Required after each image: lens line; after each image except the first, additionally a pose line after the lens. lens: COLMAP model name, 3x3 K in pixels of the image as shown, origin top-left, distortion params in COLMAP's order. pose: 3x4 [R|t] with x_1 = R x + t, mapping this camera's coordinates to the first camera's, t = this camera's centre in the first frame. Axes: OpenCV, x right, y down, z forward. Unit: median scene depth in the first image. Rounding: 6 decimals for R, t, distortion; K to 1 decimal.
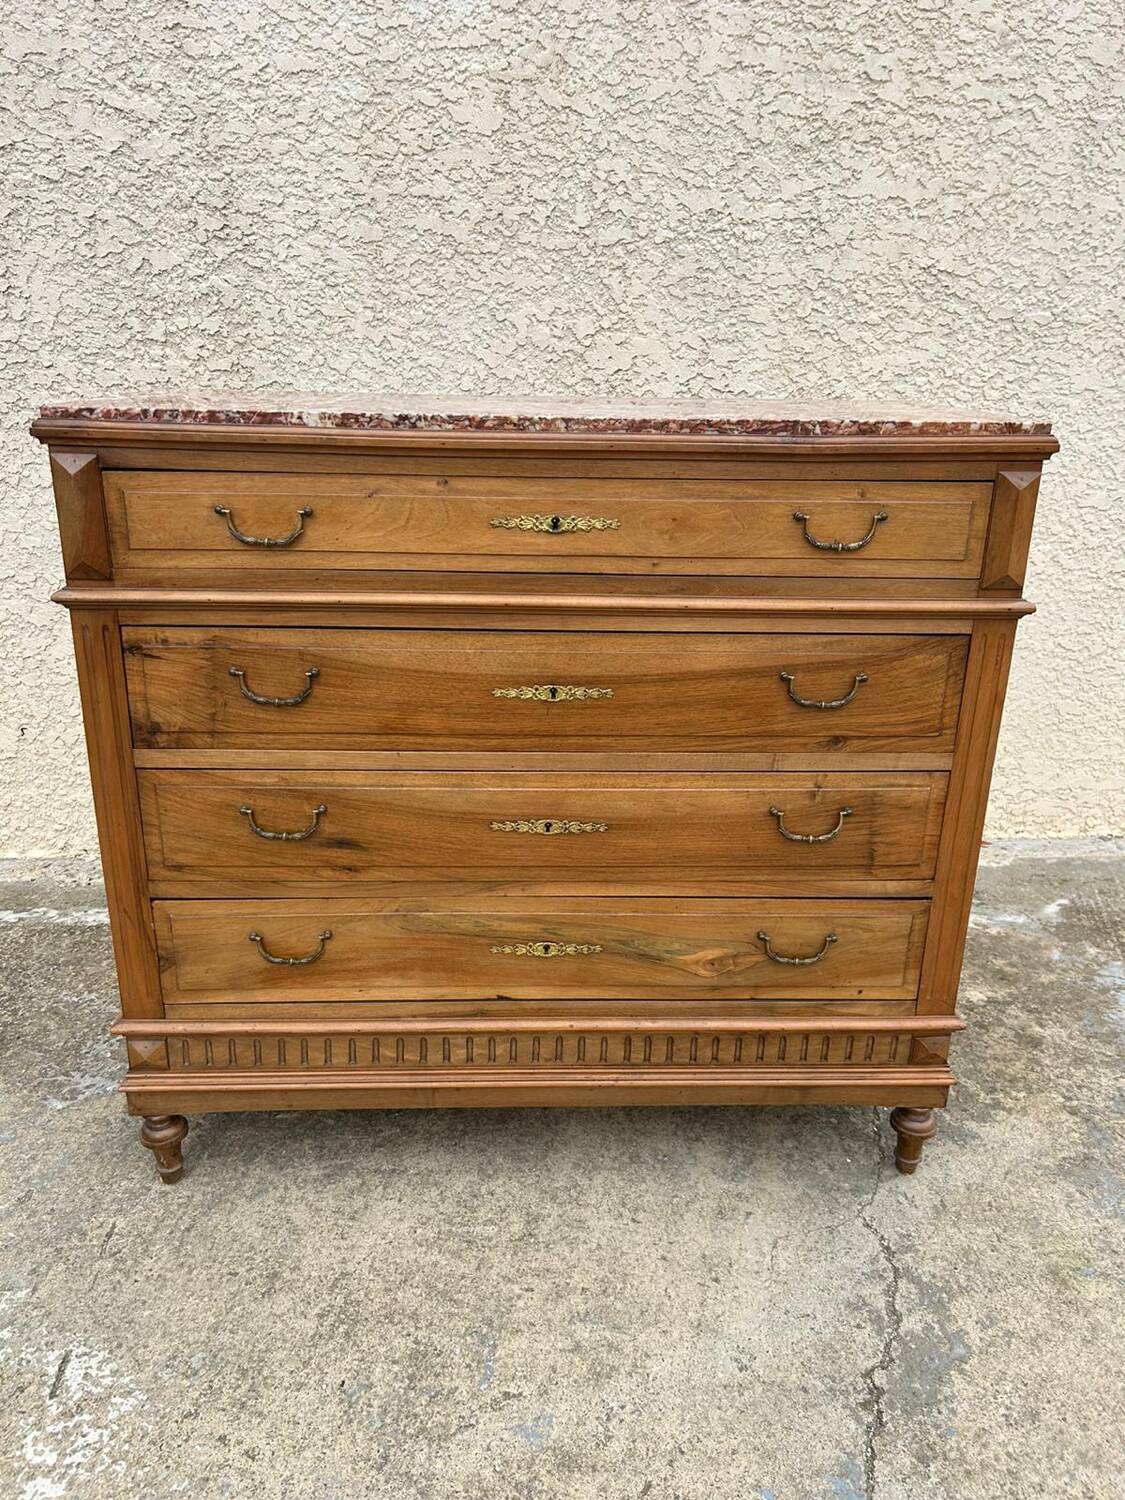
lens RADIAL K [[1129.6, 0, 555.1], [0, 1129.6, 756.1], [0, 0, 1]] dist [0.048340, -0.060901]
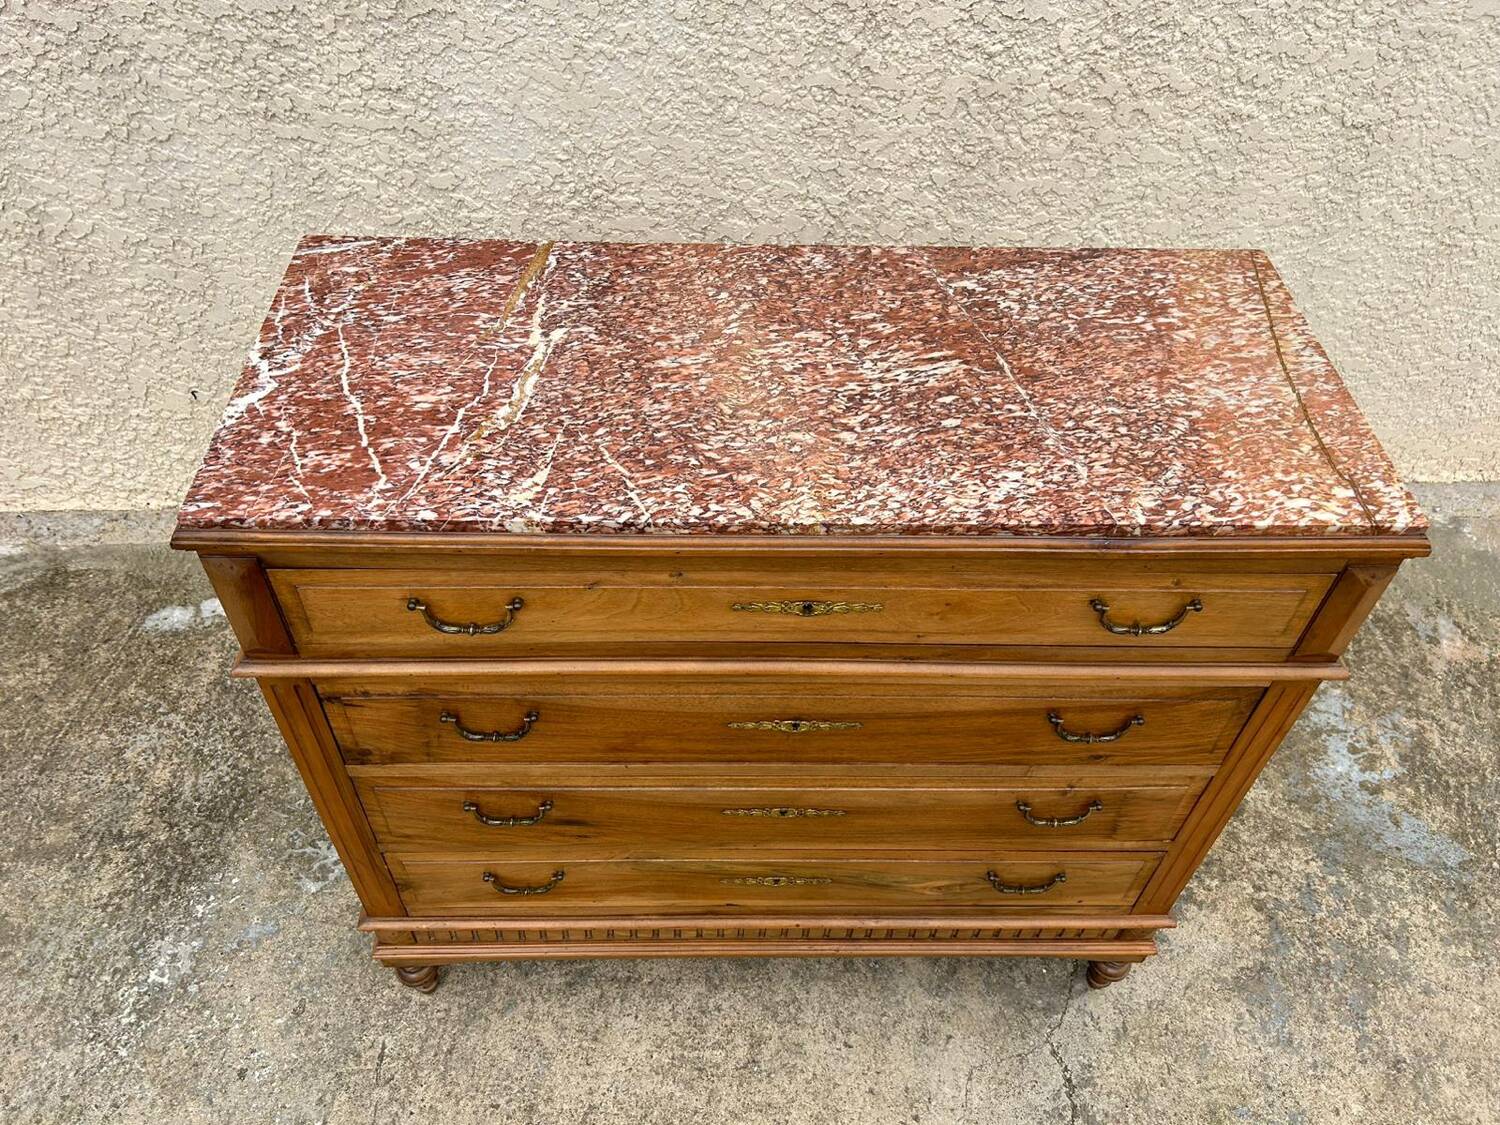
lens RADIAL K [[1129.6, 0, 744.5], [0, 1129.6, 572.1], [0, 0, 1]] dist [0.048340, -0.060901]
pose [[0.999753, 0.022123, -0.002158, -0.030458], [-0.018666, 0.888321, 0.458844, -0.408468], [0.012068, -0.458691, 0.888514, 0.171197]]
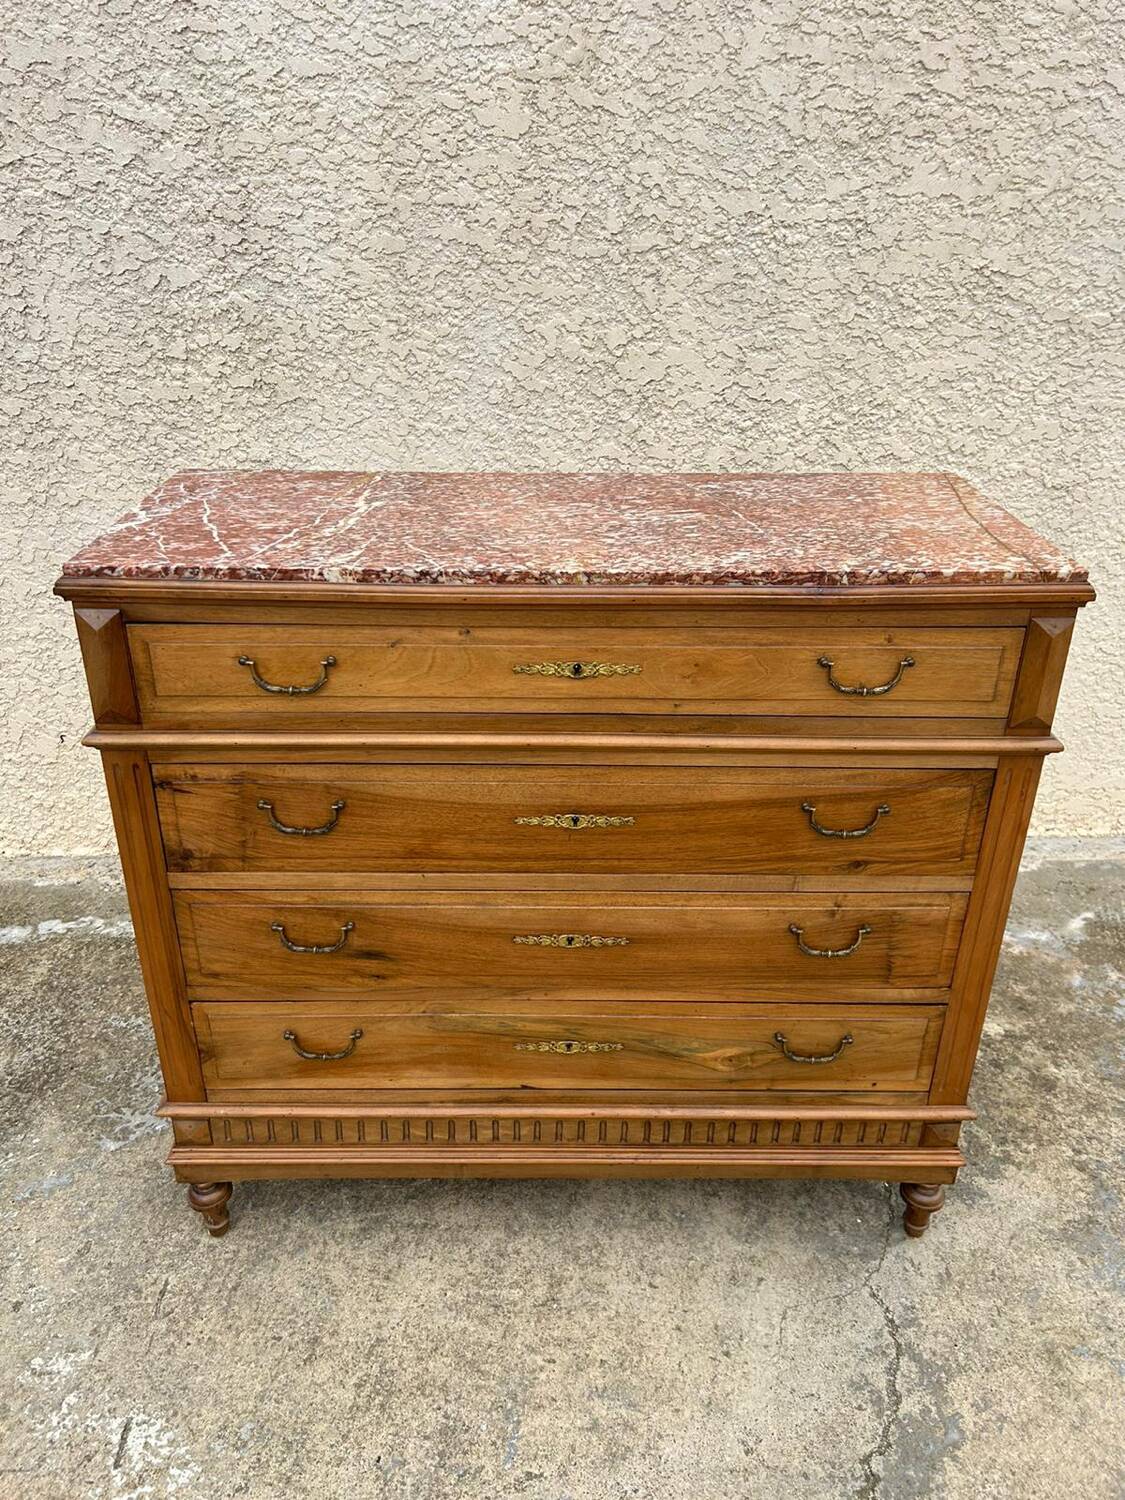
lens RADIAL K [[1129.6, 0, 552.7], [0, 1129.6, 752.1], [0, 0, 1]] dist [0.048340, -0.060901]
pose [[0.999385, 0.005939, -0.034547, 0.008945], [-0.001878, 0.993200, 0.116401, -0.164499], [0.035004, -0.116265, 0.992601, 0.001962]]
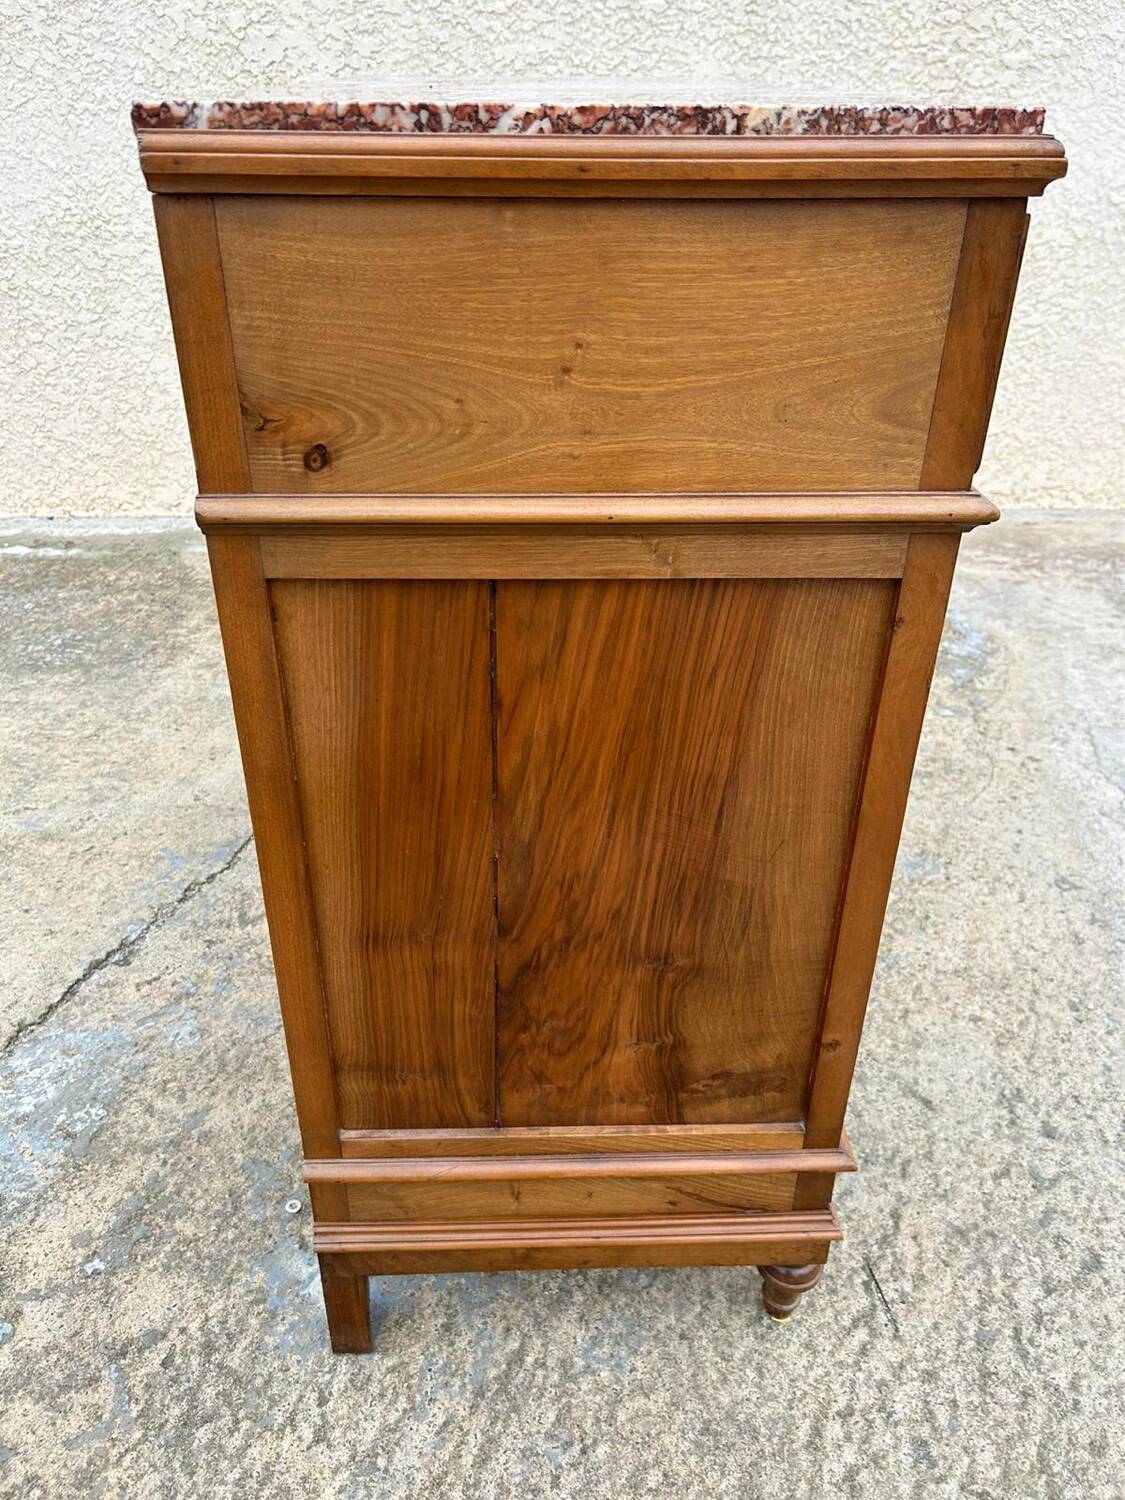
lens RADIAL K [[1129.6, 0, 550.2], [0, 1129.6, 758.6], [0, 0, 1]] dist [0.048340, -0.060901]
pose [[0.999131, 0.008206, -0.040865, 0.452801], [-0.000456, 0.982520, 0.186155, 0.148358], [0.041678, -0.185975, 0.981670, -0.259778]]
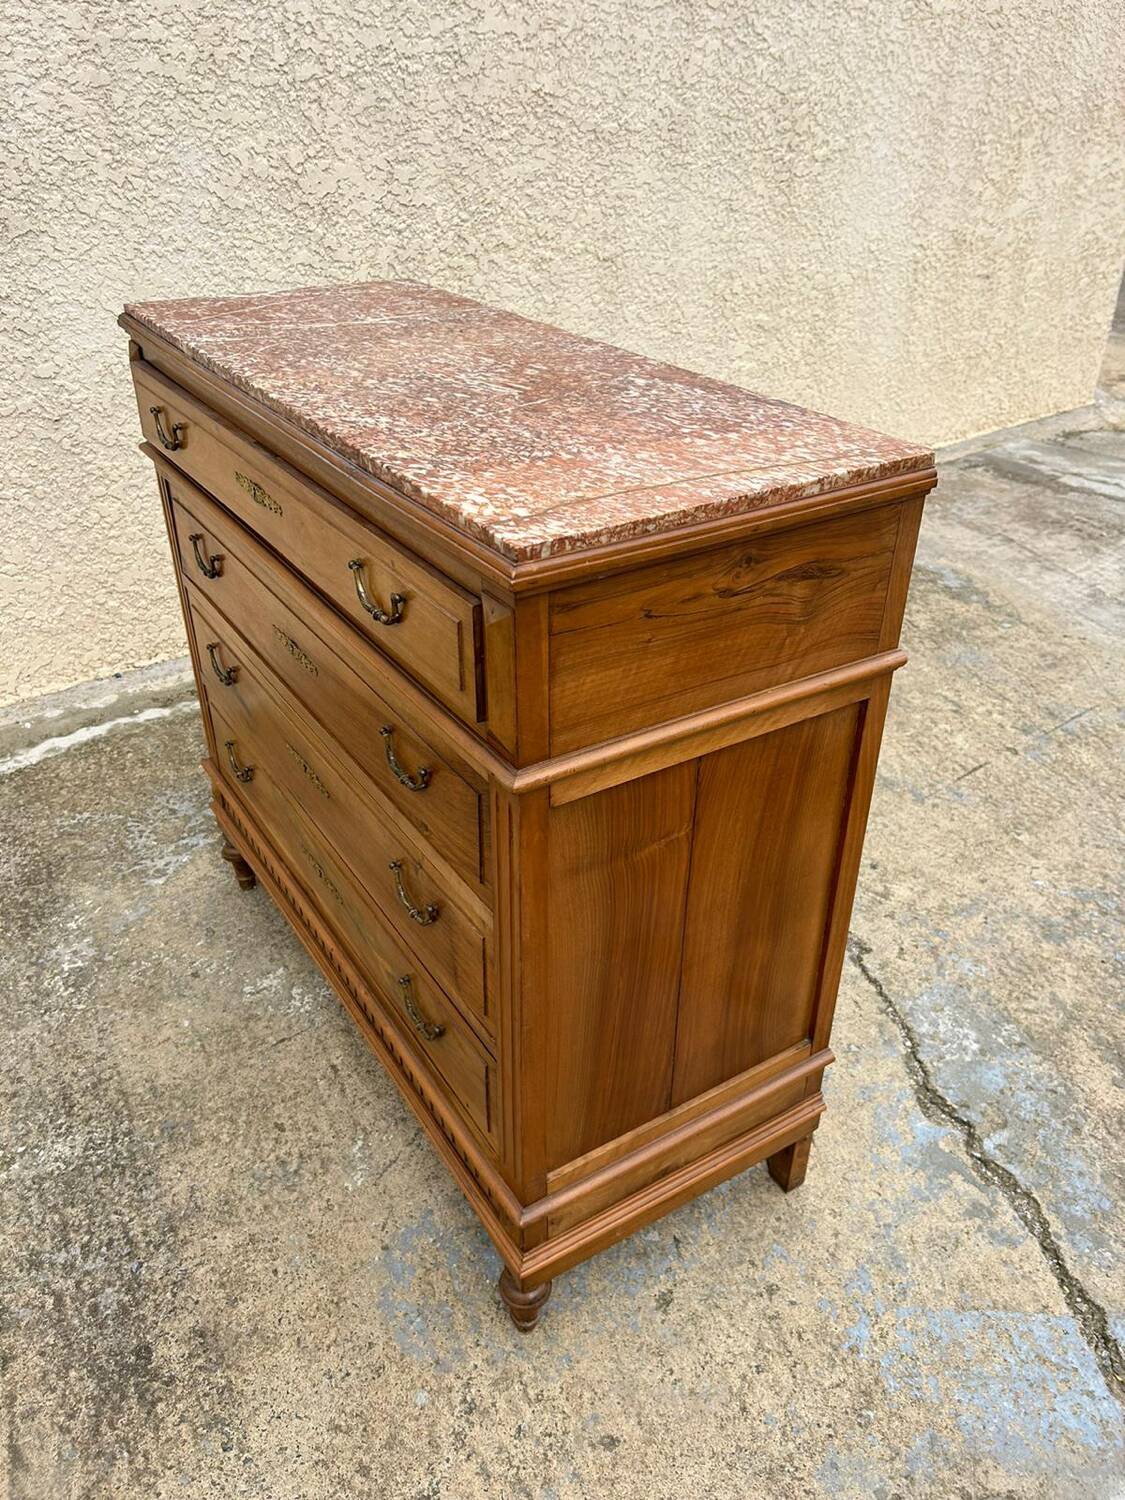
lens RADIAL K [[1129.6, 0, 561.0], [0, 1129.6, 762.4], [0, 0, 1]] dist [0.048340, -0.060901]
pose [[0.845574, -0.295246, 0.444785, -0.519605], [0.196500, 0.946788, 0.254911, -0.043215], [-0.496379, -0.128146, 0.858596, -0.243732]]
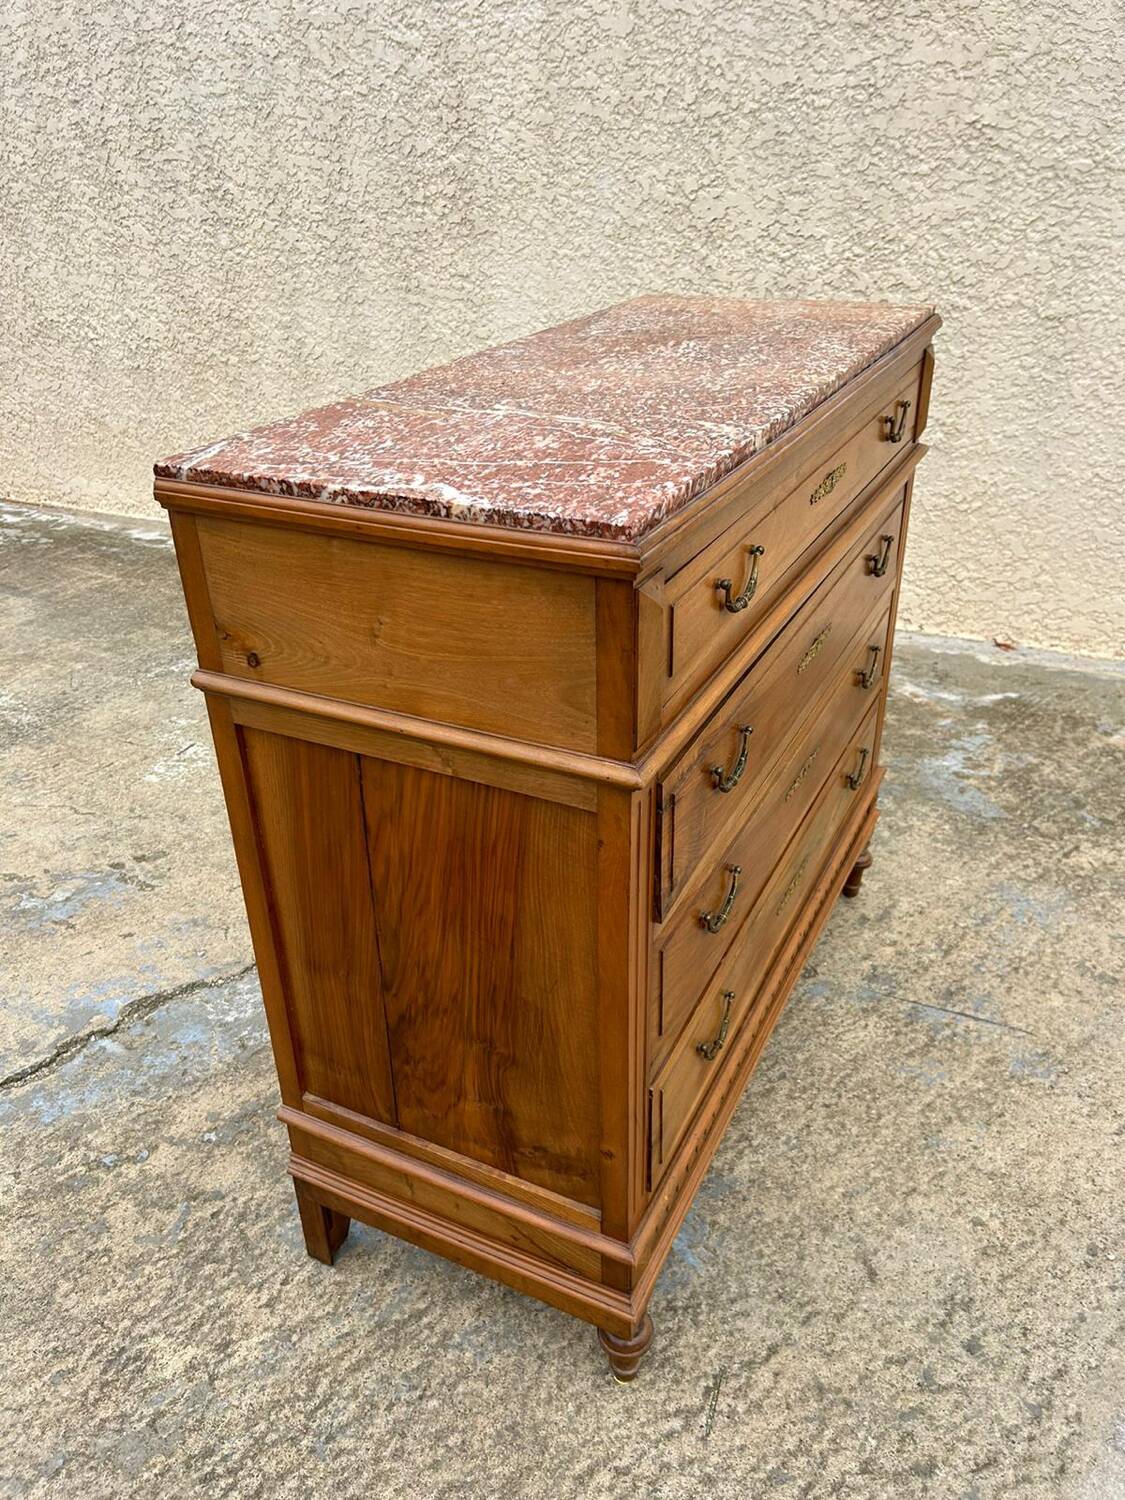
lens RADIAL K [[1129.6, 0, 553.8], [0, 1129.6, 760.2], [0, 0, 1]] dist [0.048340, -0.060901]
pose [[0.857832, 0.213381, -0.467538, 0.755412], [-0.139370, 0.972230, 0.188003, 0.048207], [0.494671, -0.096115, 0.863749, -0.317316]]
